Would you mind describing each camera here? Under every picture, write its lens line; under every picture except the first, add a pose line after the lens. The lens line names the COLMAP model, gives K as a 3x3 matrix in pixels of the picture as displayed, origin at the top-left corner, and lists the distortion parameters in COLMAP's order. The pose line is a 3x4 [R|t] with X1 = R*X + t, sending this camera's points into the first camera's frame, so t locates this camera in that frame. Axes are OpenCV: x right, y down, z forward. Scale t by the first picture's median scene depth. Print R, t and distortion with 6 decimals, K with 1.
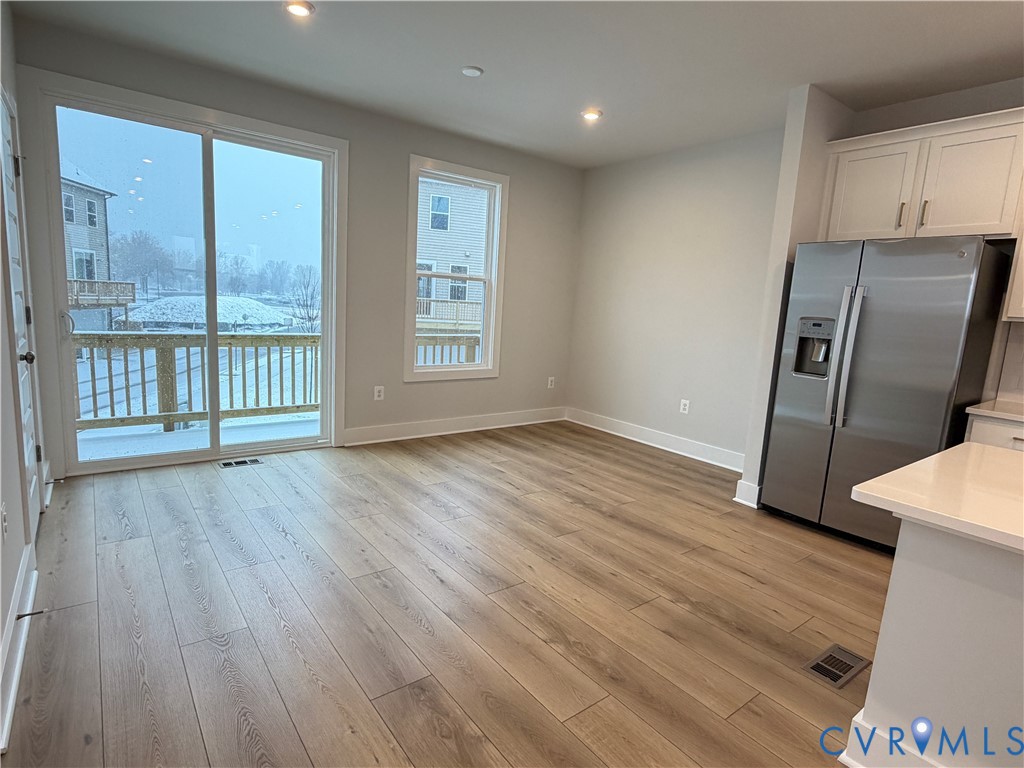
lens RADIAL K [[490.0, 0, 488.4], [0, 490.0, 384.6], [0, 0, 1]] dist [-0.000779, -0.000233]
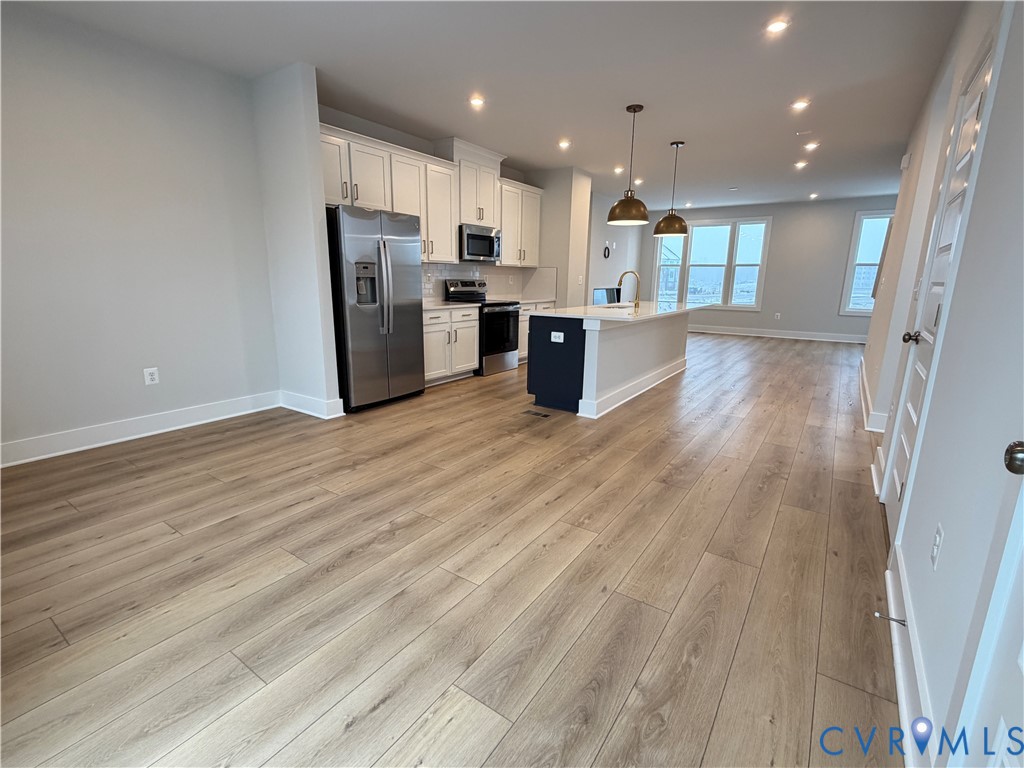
lens RADIAL K [[490.0, 0, 488.4], [0, 490.0, 384.6], [0, 0, 1]] dist [-0.000779, -0.000233]
pose [[-0.267686, -0.268962, 0.925205, -0.716502], [0.132227, 0.940908, 0.311784, -0.171863], [-0.954390, 0.205797, -0.216304, 0.898247]]
